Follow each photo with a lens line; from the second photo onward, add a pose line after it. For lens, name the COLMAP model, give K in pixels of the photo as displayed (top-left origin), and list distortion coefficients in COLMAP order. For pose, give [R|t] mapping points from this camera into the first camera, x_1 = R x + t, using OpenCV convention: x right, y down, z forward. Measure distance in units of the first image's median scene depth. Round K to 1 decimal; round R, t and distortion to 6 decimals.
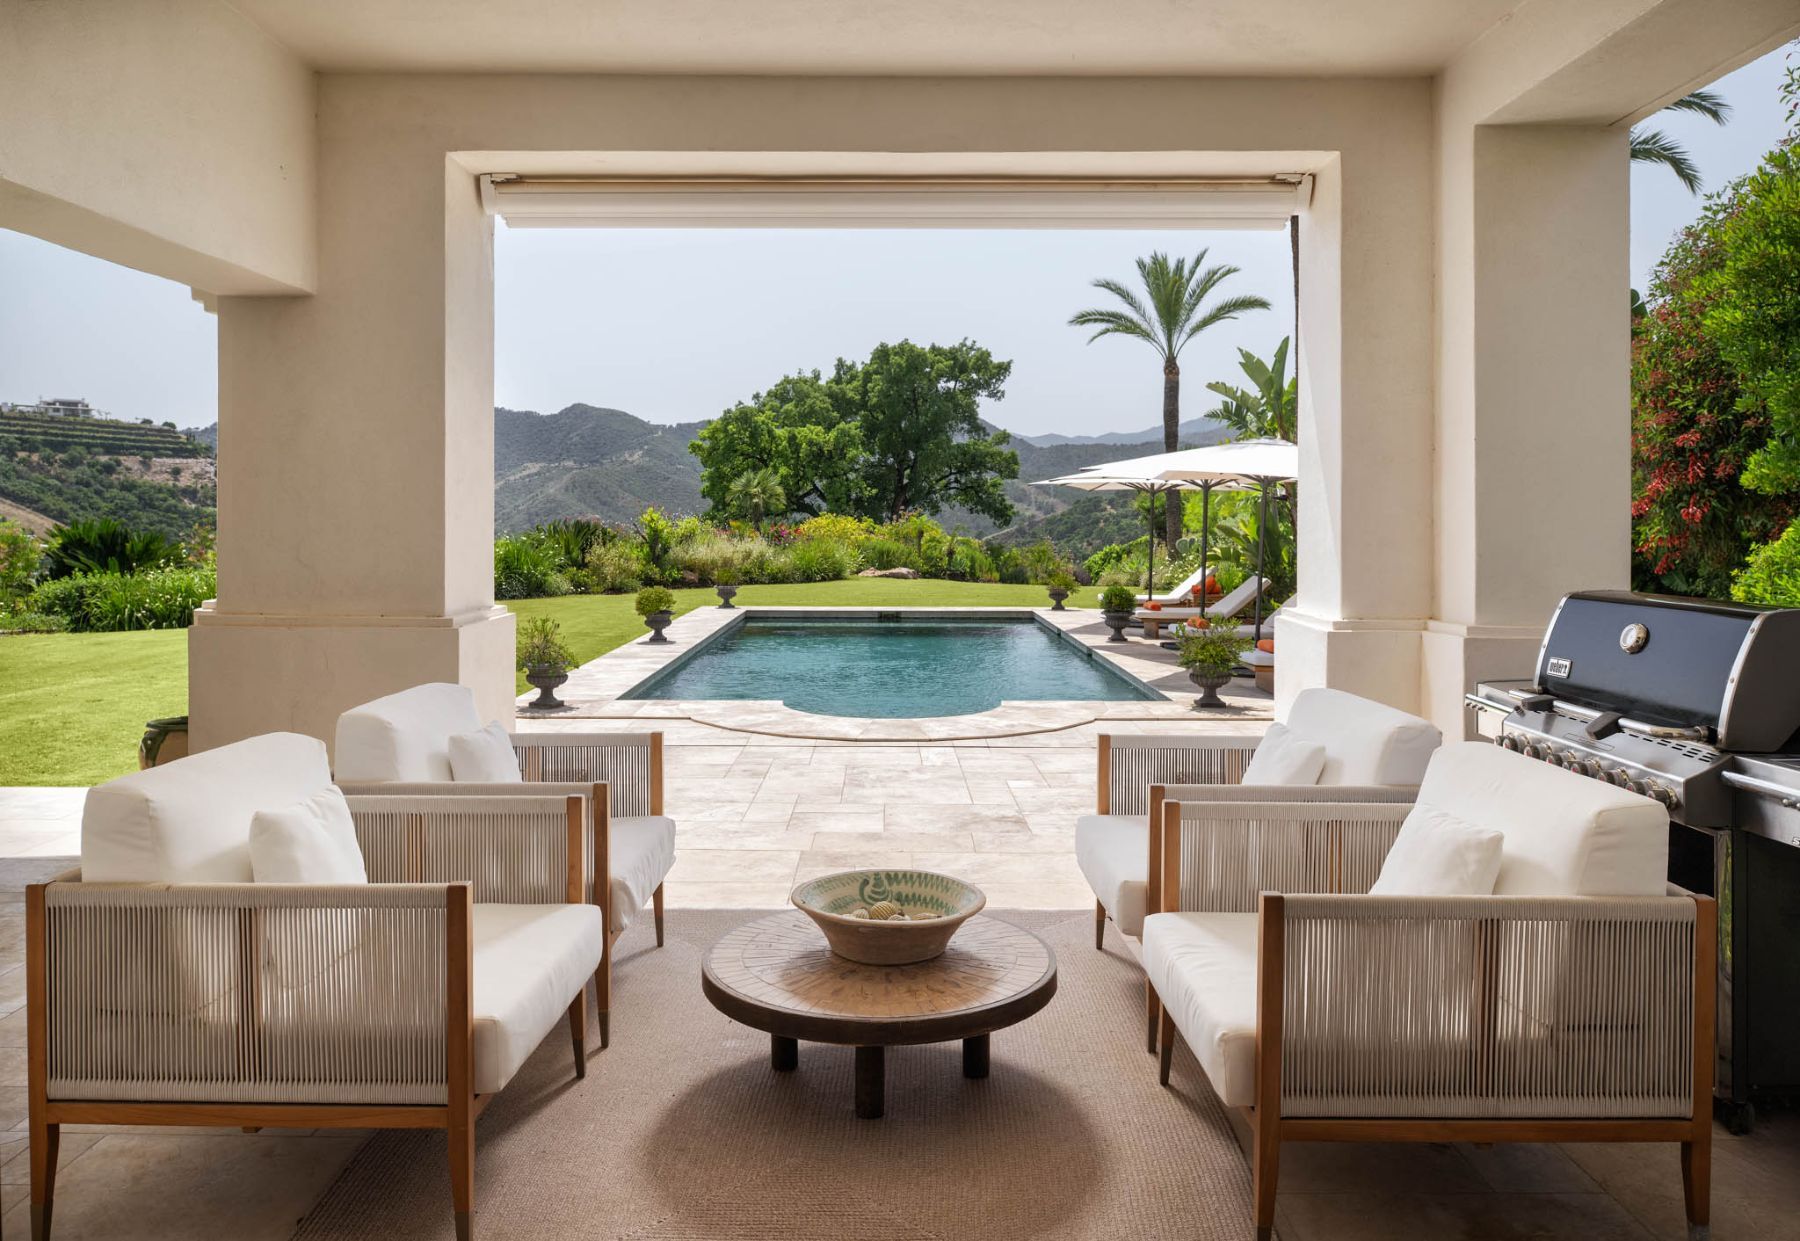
lens RADIAL K [[2399.2, 0, 899.7], [0, 2399.2, 620.1], [0, 0, 1]] dist [-0.035433, 0.000000]
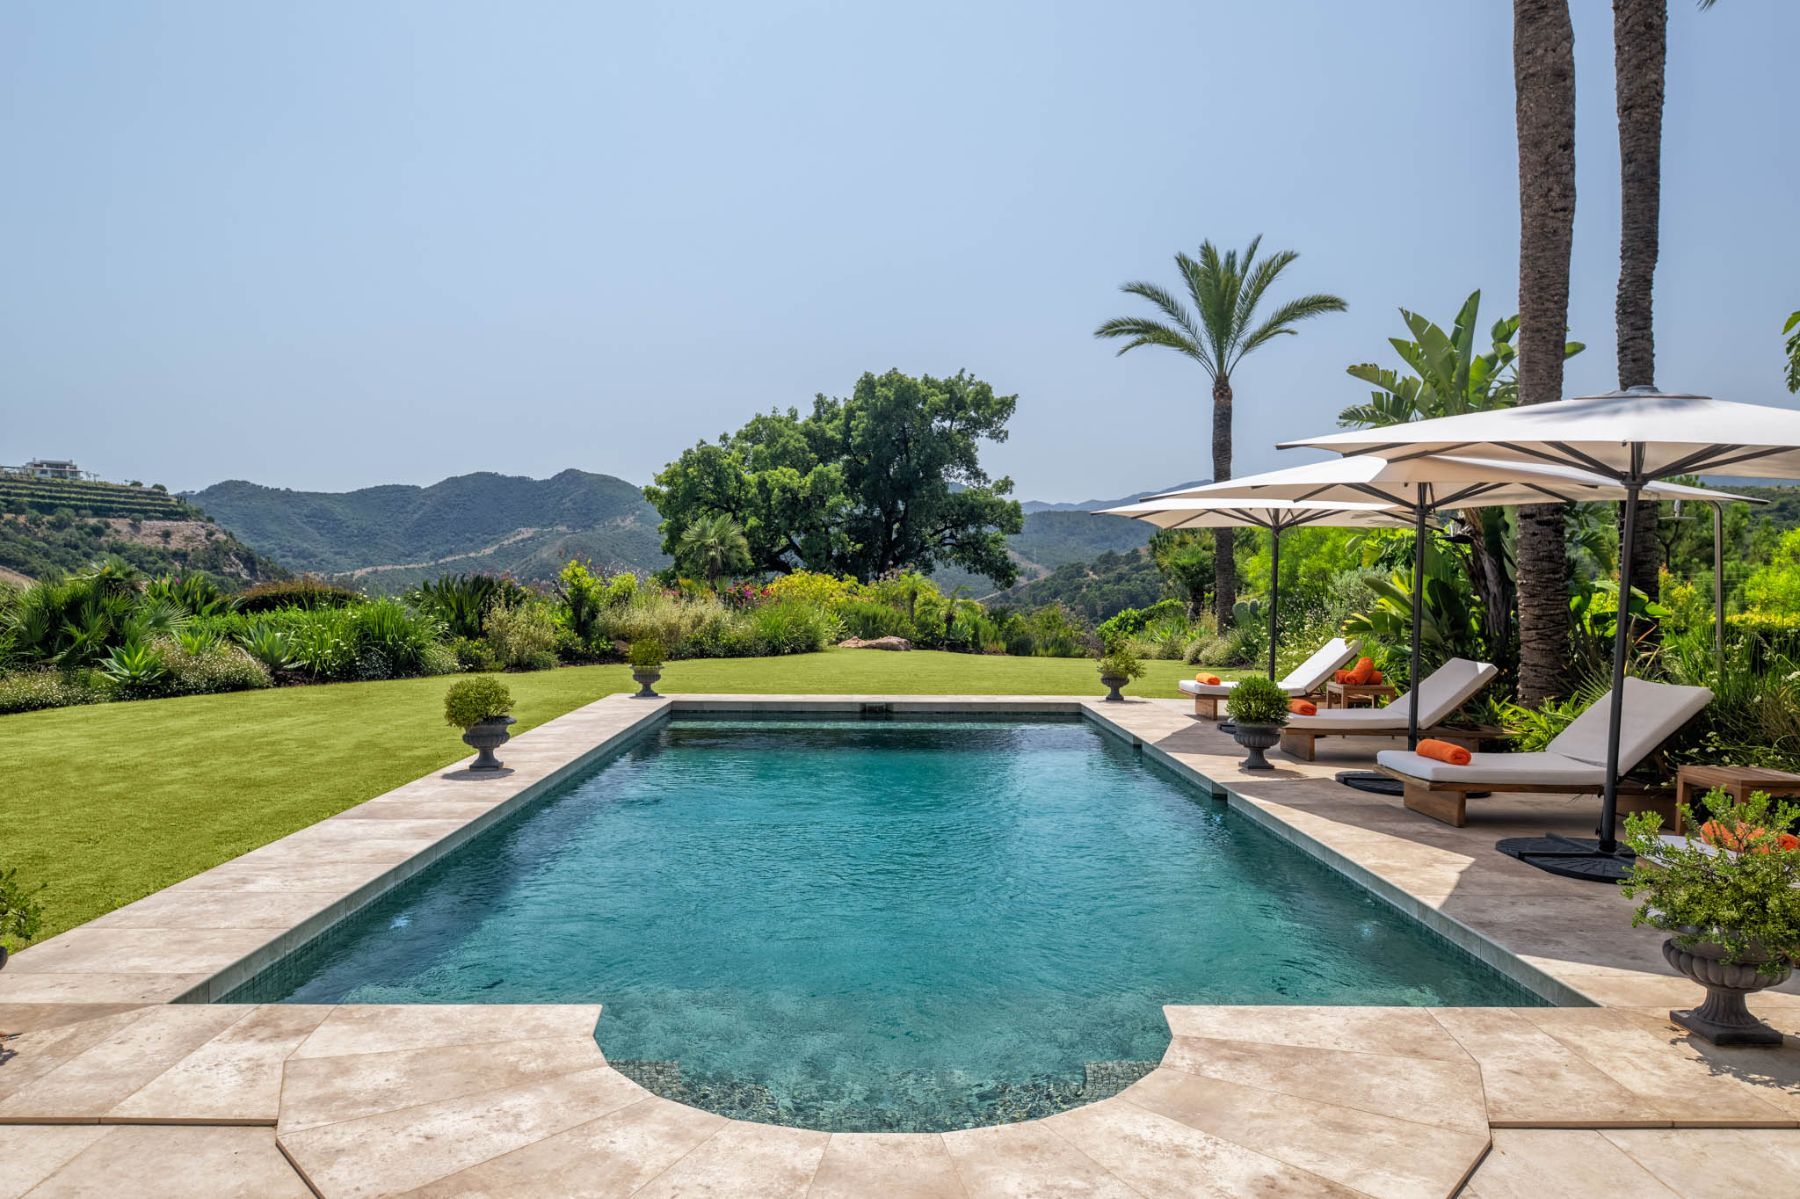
lens RADIAL K [[1224.1, 0, 836.5], [0, 1224.1, 443.3], [0, 0, 1]] dist [0.009265, -0.001521]
pose [[0.999345, -0.002375, -0.036123, -0.002457], [-0.003706, 0.985889, -0.167361, -0.016617], [0.036011, 0.167385, 0.985234, 0.565926]]
